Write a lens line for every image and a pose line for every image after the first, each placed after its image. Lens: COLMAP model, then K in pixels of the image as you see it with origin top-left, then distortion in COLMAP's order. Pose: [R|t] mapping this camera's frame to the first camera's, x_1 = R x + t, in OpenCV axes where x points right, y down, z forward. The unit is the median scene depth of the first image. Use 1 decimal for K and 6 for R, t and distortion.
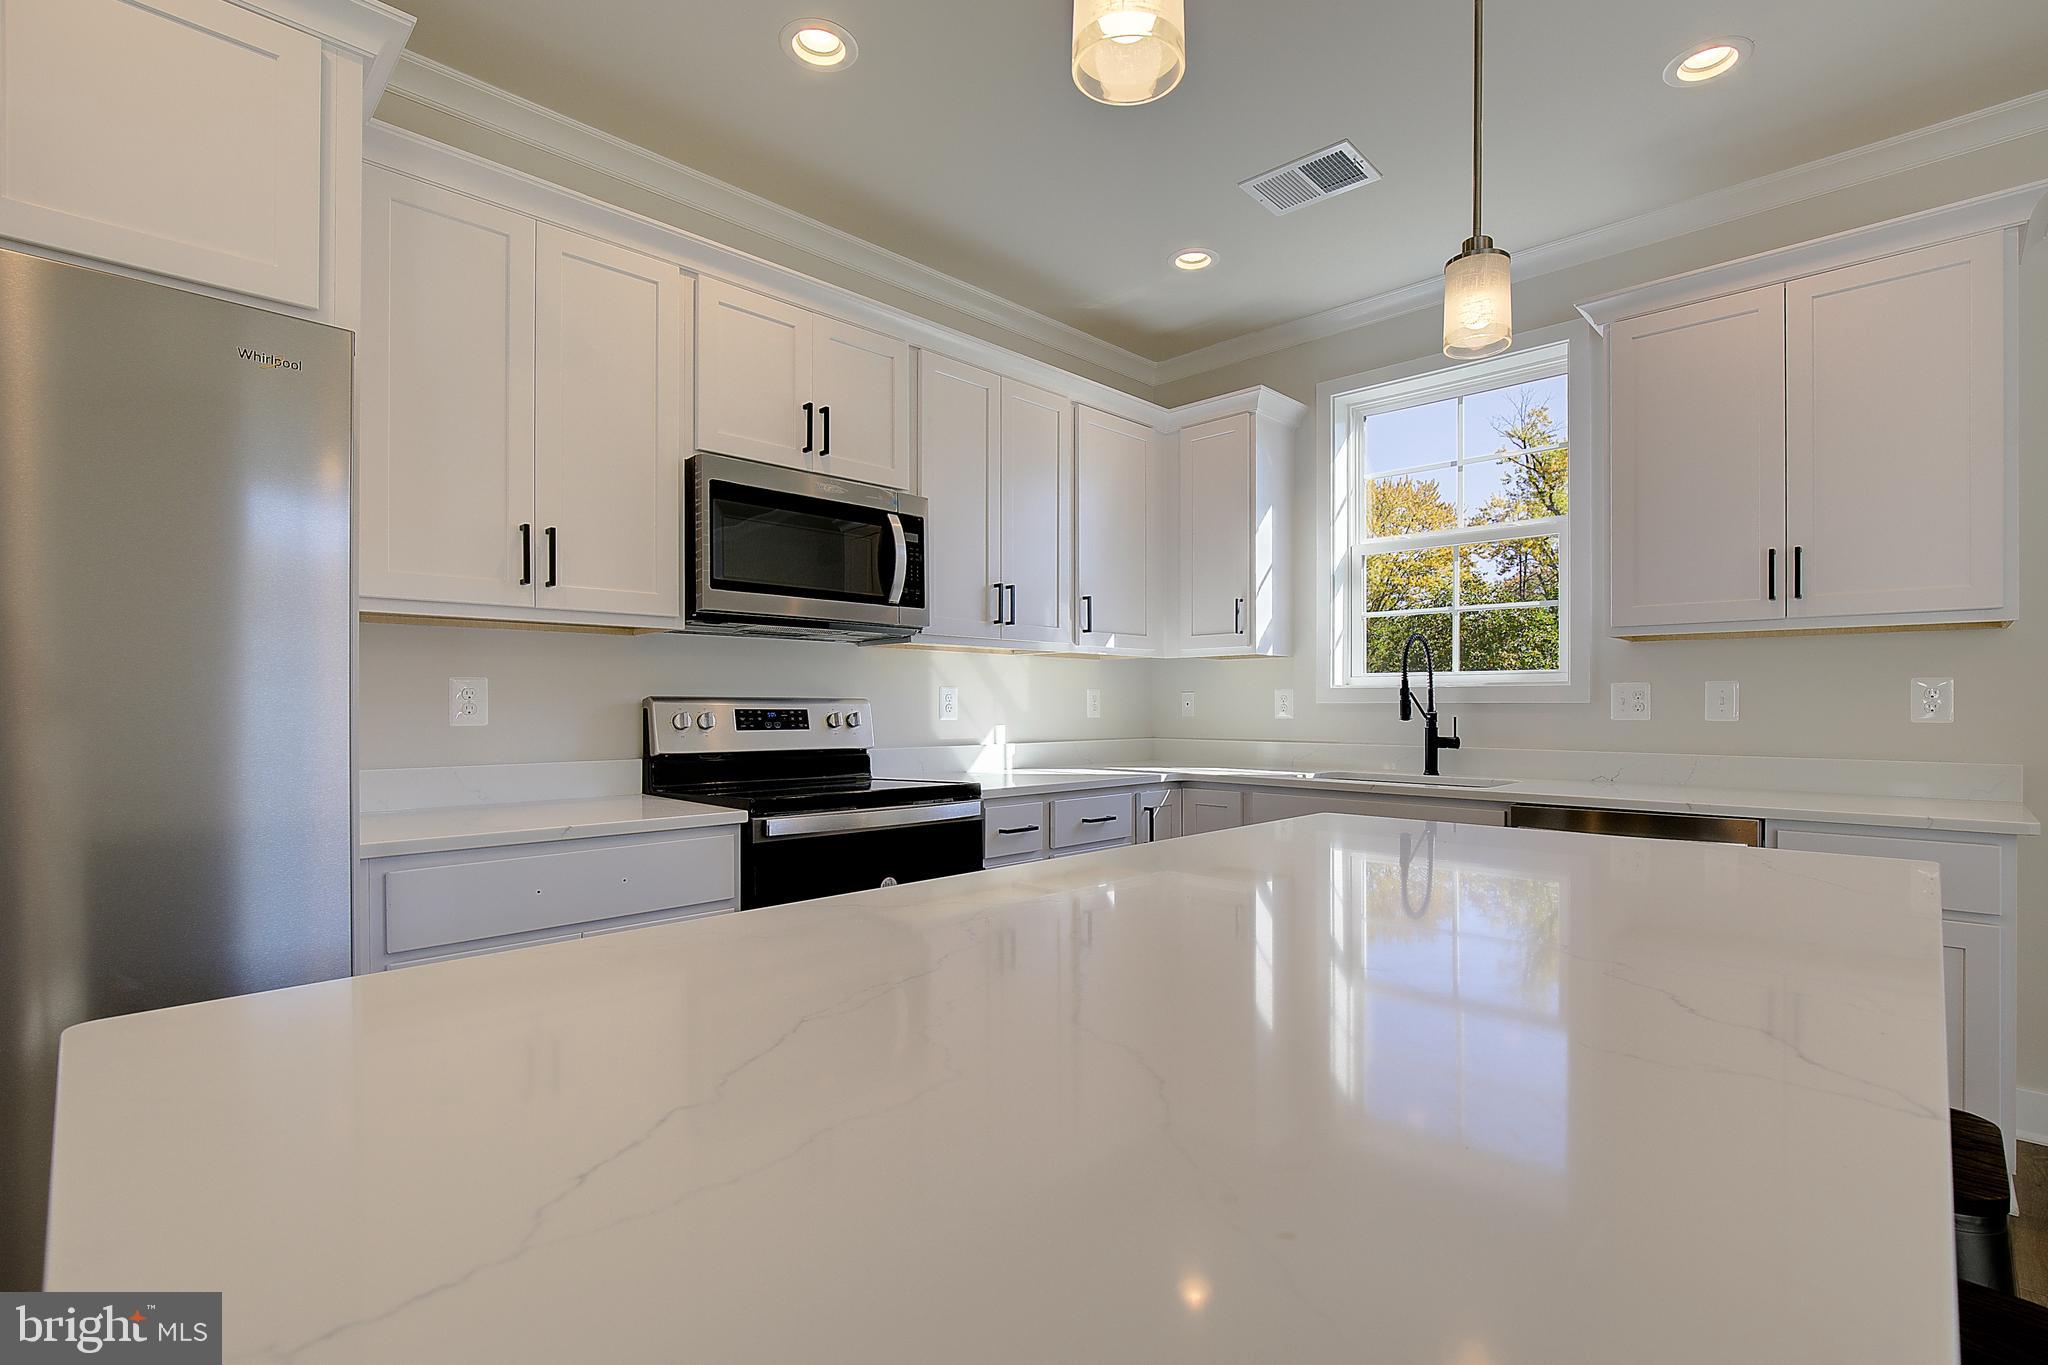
lens RADIAL K [[936.5, 0, 1027.2], [0, 936.5, 721.3], [0, 0, 1]] dist [-0.015742, 0.004902]
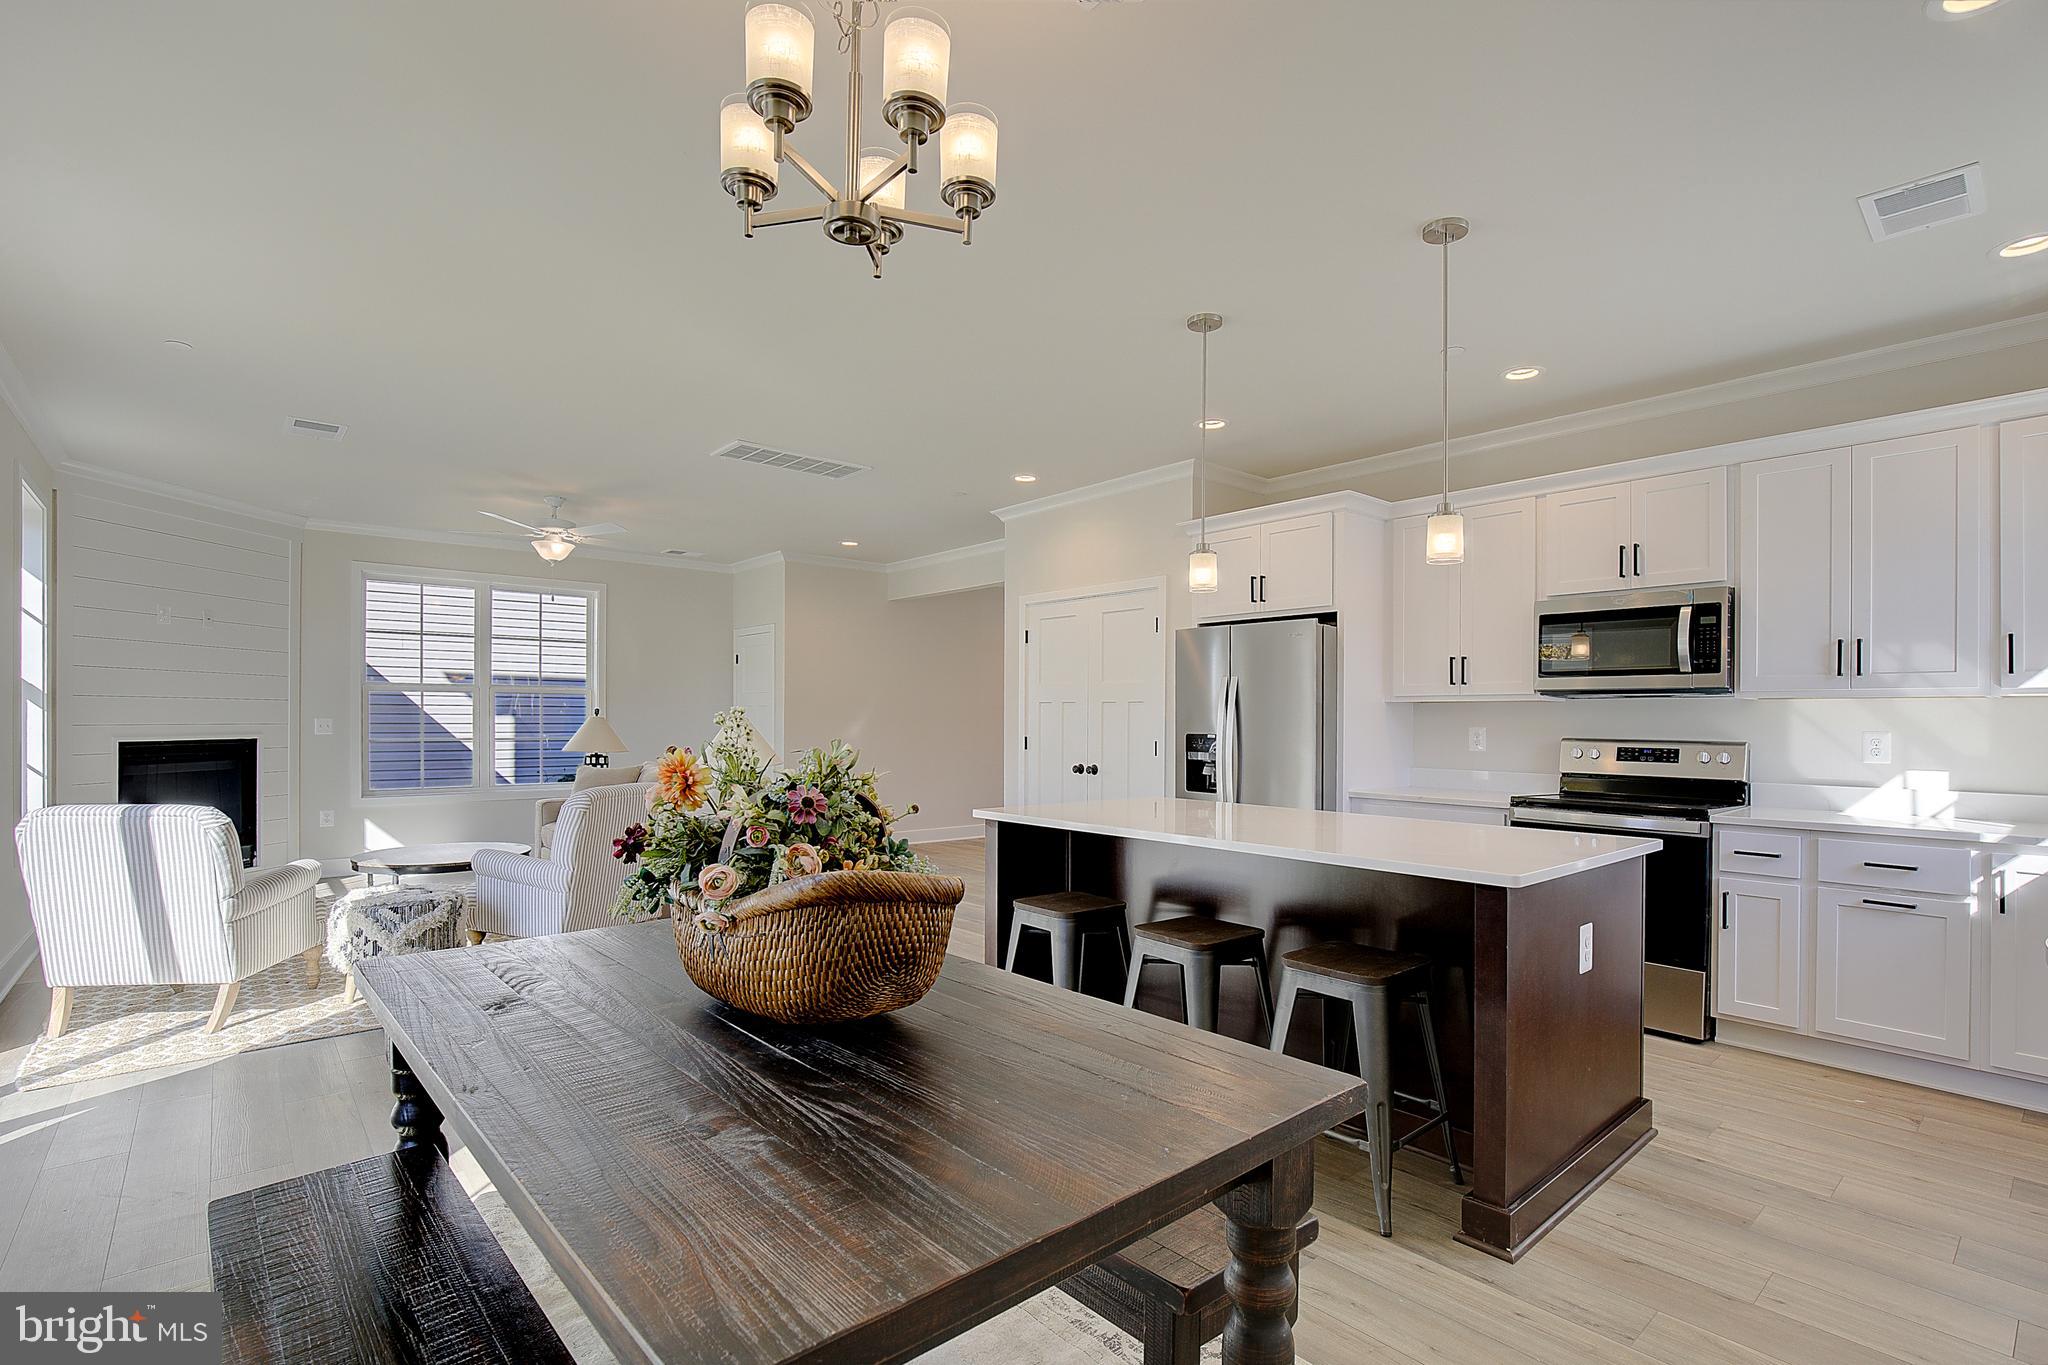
lens RADIAL K [[943.8, 0, 1032.9], [0, 943.8, 715.9], [0, 0, 1]] dist [-0.018582, 0.000239]
pose [[-0.076493, -0.007568, -0.997041, 1.228285], [-0.026699, 0.999628, -0.005539, -0.028405], [0.996713, 0.026196, -0.076667, 0.158870]]
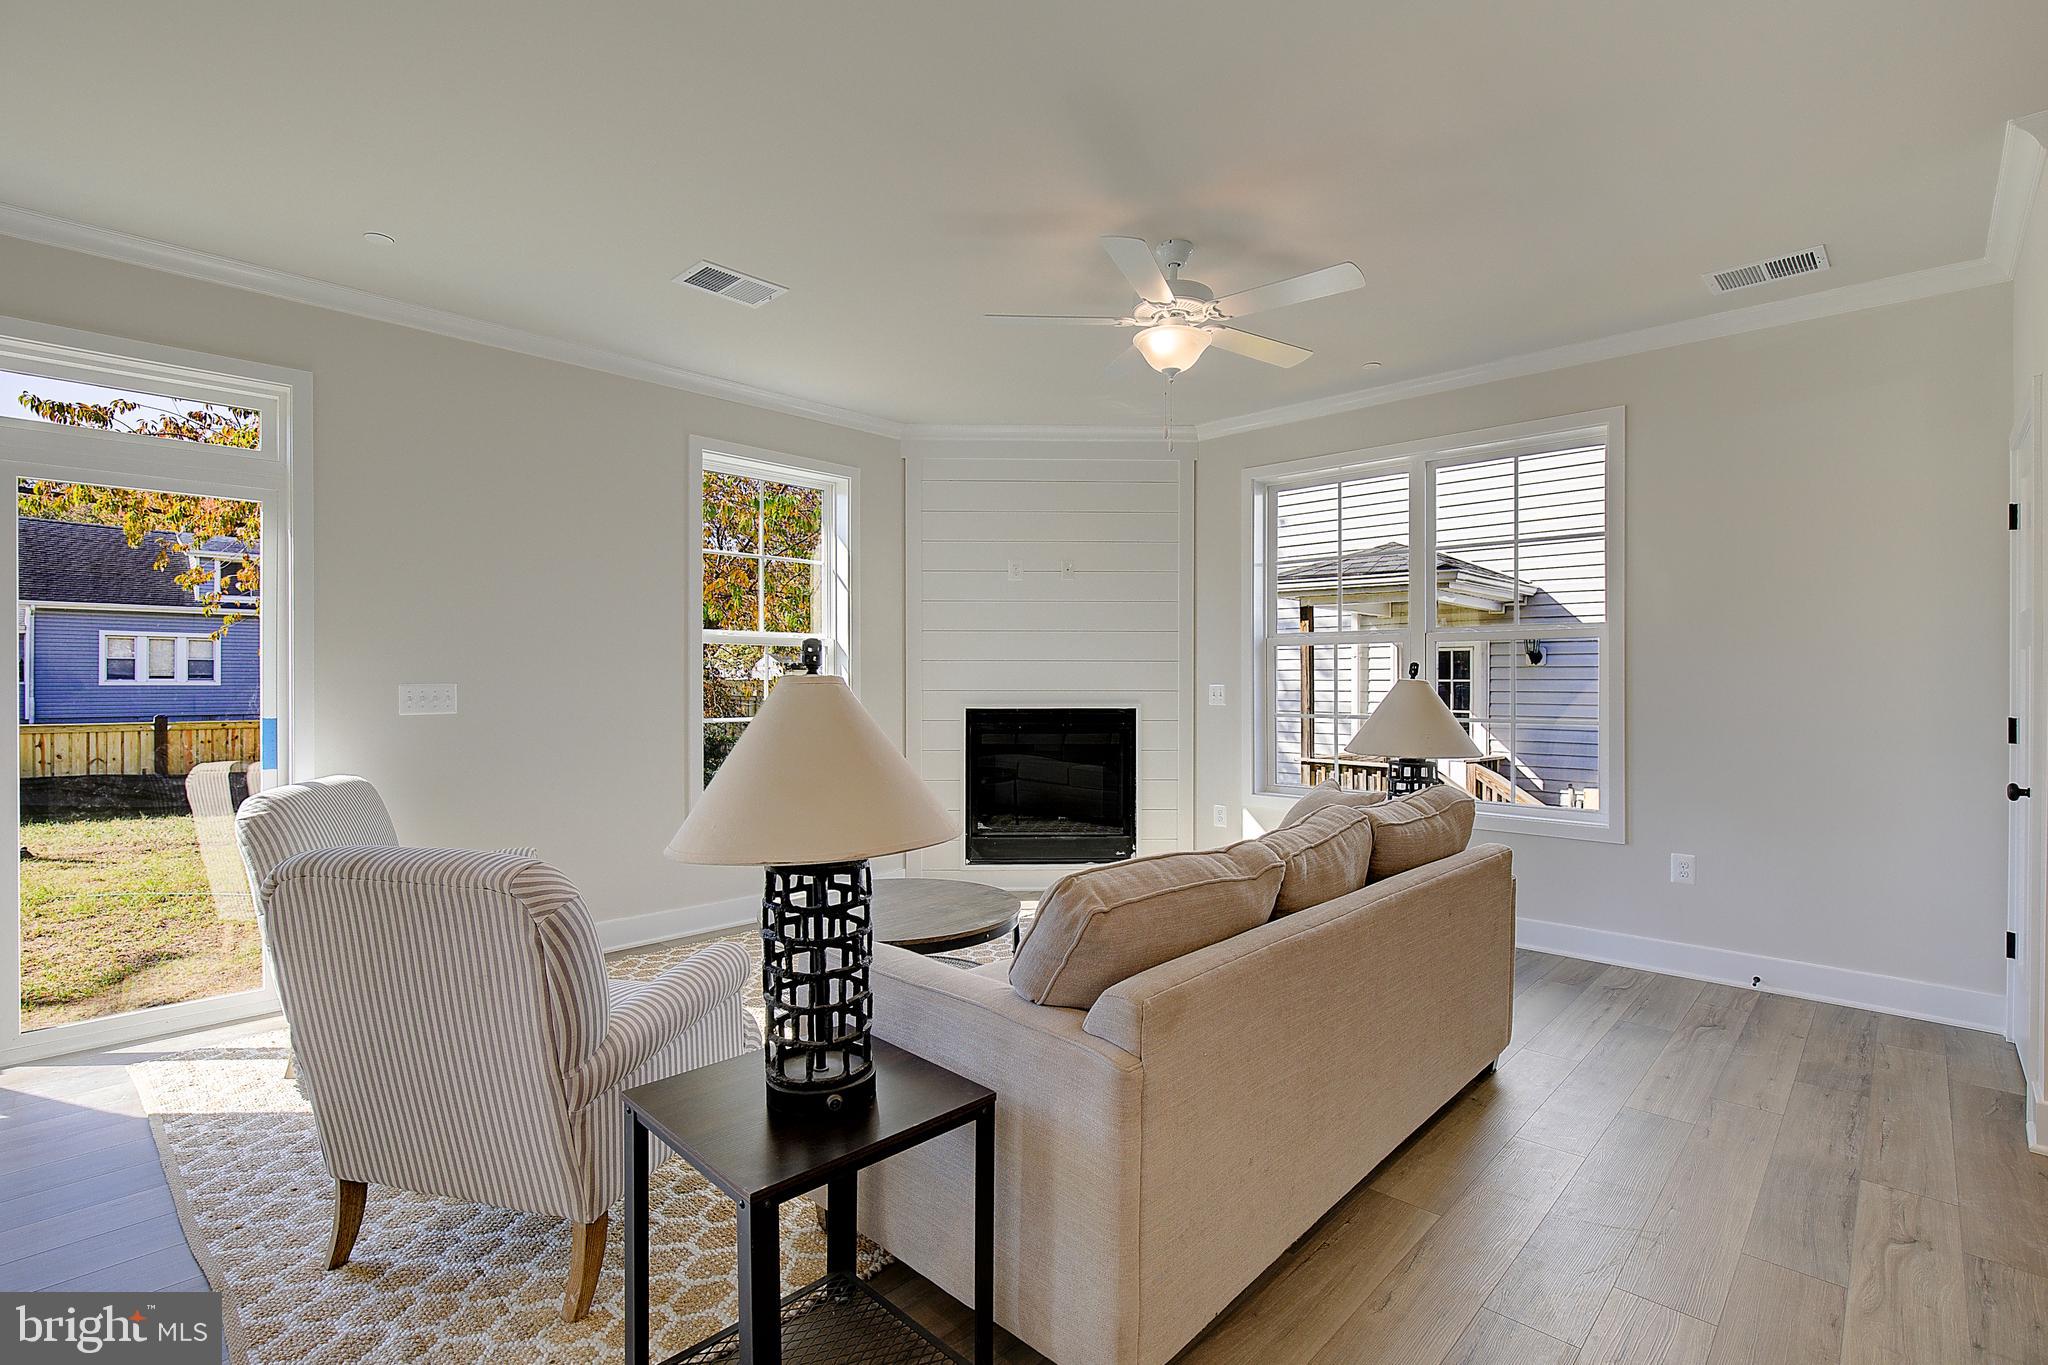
lens RADIAL K [[936.0, 0, 1041.1], [0, 936.0, 688.5], [0, 0, 1]] dist [-0.024168, 0.000674]
pose [[-0.999892, 0.000387, -0.014685, -0.642180], [0.000023, 0.999693, 0.024766, -0.018390], [0.014690, 0.024763, -0.999585, -0.077258]]
